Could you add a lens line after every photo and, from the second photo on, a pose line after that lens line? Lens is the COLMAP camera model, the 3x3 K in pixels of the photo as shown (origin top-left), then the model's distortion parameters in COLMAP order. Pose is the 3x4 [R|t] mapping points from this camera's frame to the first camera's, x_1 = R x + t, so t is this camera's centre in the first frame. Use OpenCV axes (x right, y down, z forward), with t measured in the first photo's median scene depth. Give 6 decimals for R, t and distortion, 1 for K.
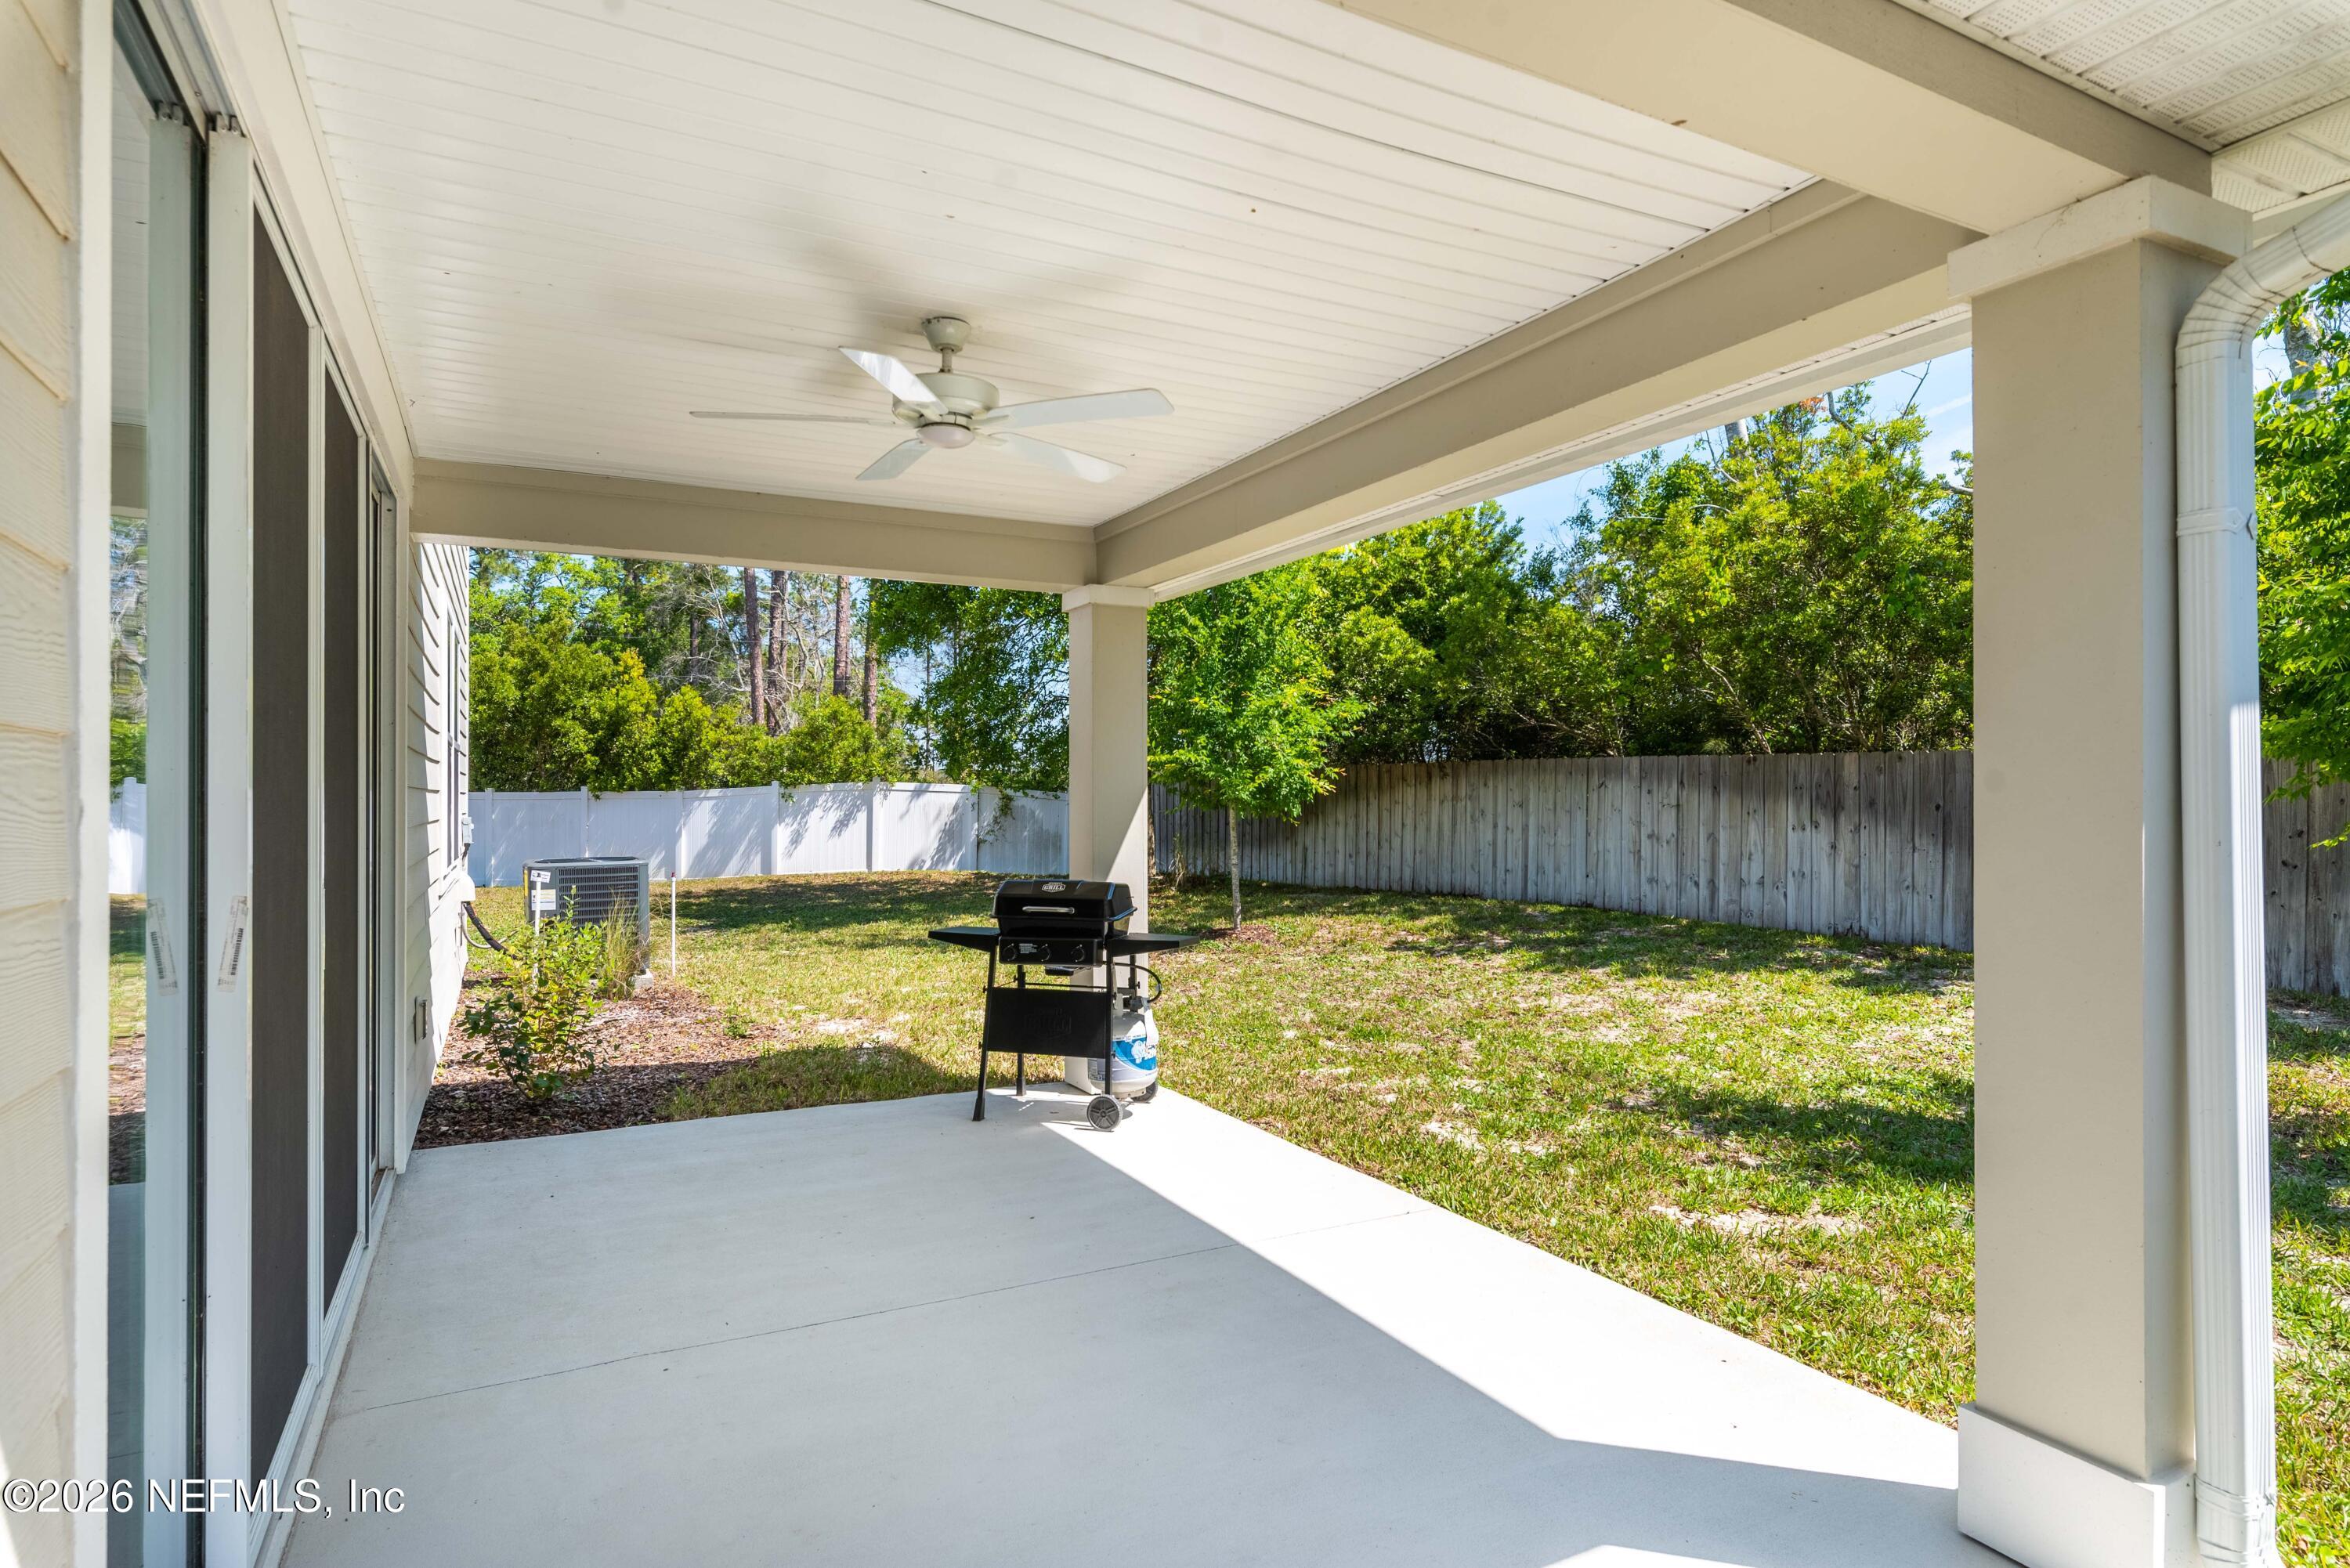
lens RADIAL K [[1233.2, 0, 1171.1], [0, 1233.2, 781.7], [0, 0, 1]] dist [-0.001761, -0.000975]
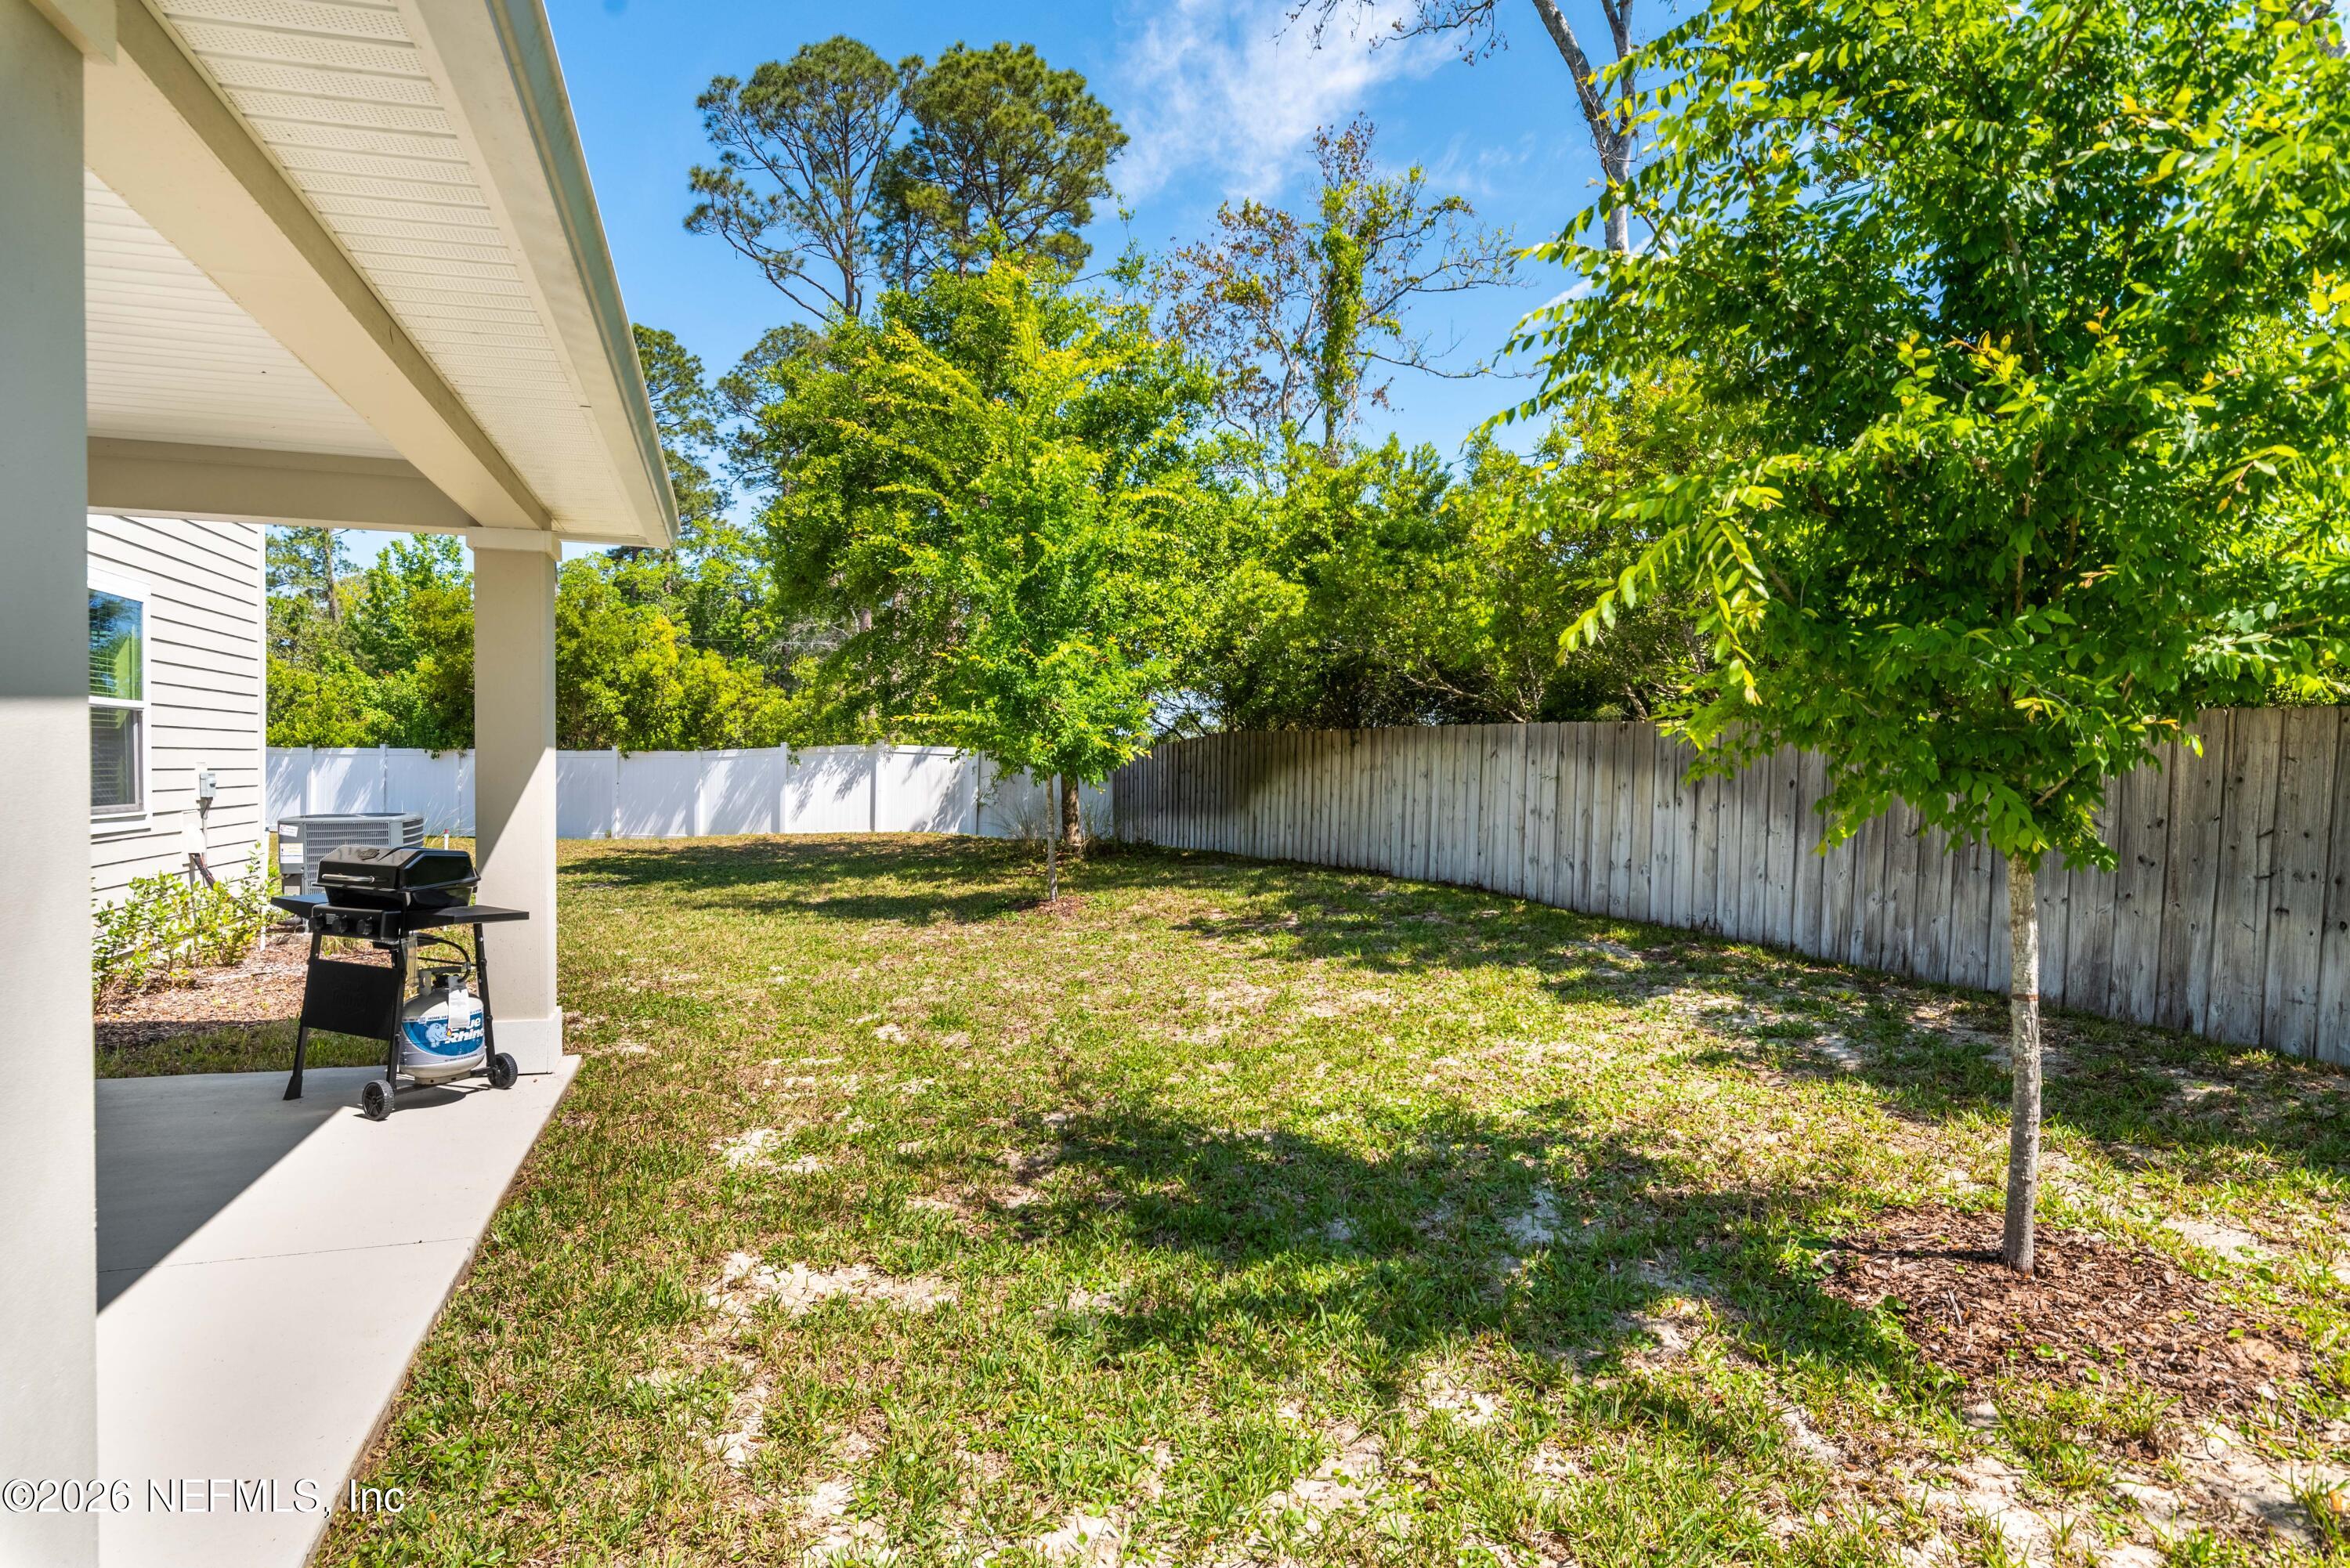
lens RADIAL K [[1224.5, 0, 1171.4], [0, 1224.5, 752.1], [0, 0, 1]] dist [0.002834, 0.000501]
pose [[0.987435, 0.010492, -0.157679, 0.234179], [-0.009953, 0.999942, 0.004209, -0.000342], [0.157713, -0.002586, 0.987482, 0.066283]]
